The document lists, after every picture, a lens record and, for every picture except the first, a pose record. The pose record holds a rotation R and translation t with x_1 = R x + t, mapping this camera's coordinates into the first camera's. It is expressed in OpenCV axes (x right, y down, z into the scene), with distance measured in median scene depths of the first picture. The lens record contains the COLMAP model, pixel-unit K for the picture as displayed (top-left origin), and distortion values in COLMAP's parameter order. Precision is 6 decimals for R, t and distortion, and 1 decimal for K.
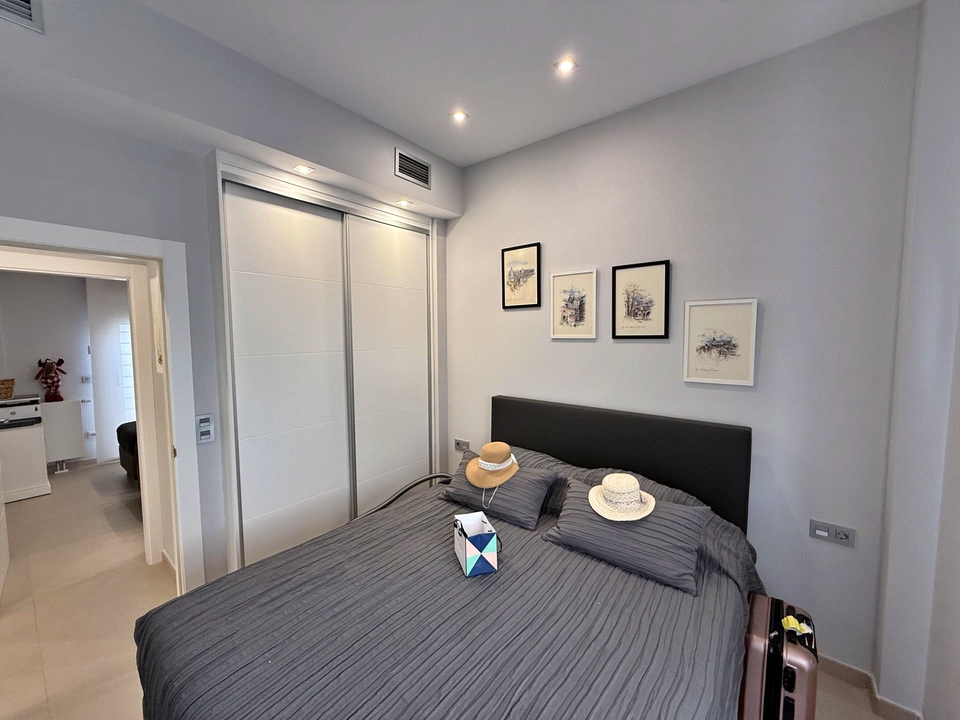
lens RADIAL K [[382.4, 0, 479.0], [0, 382.4, 361.0], [0, 0, 1]] dist [-0.004316, 0.000874]
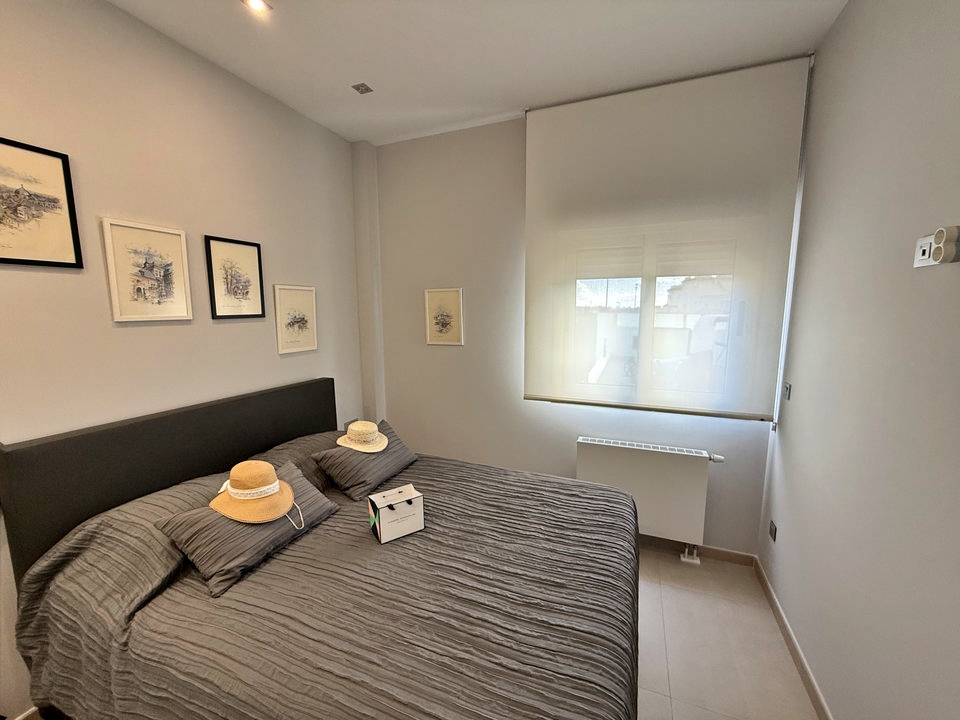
lens RADIAL K [[382.4, 0, 479.8], [0, 382.4, 357.3], [0, 0, 1]] dist [-0.004316, 0.000874]
pose [[-0.290466, -0.113626, 0.950115, -0.673449], [0.077568, 0.986861, 0.141734, -0.048808], [-0.953736, 0.114867, -0.277836, 0.676604]]
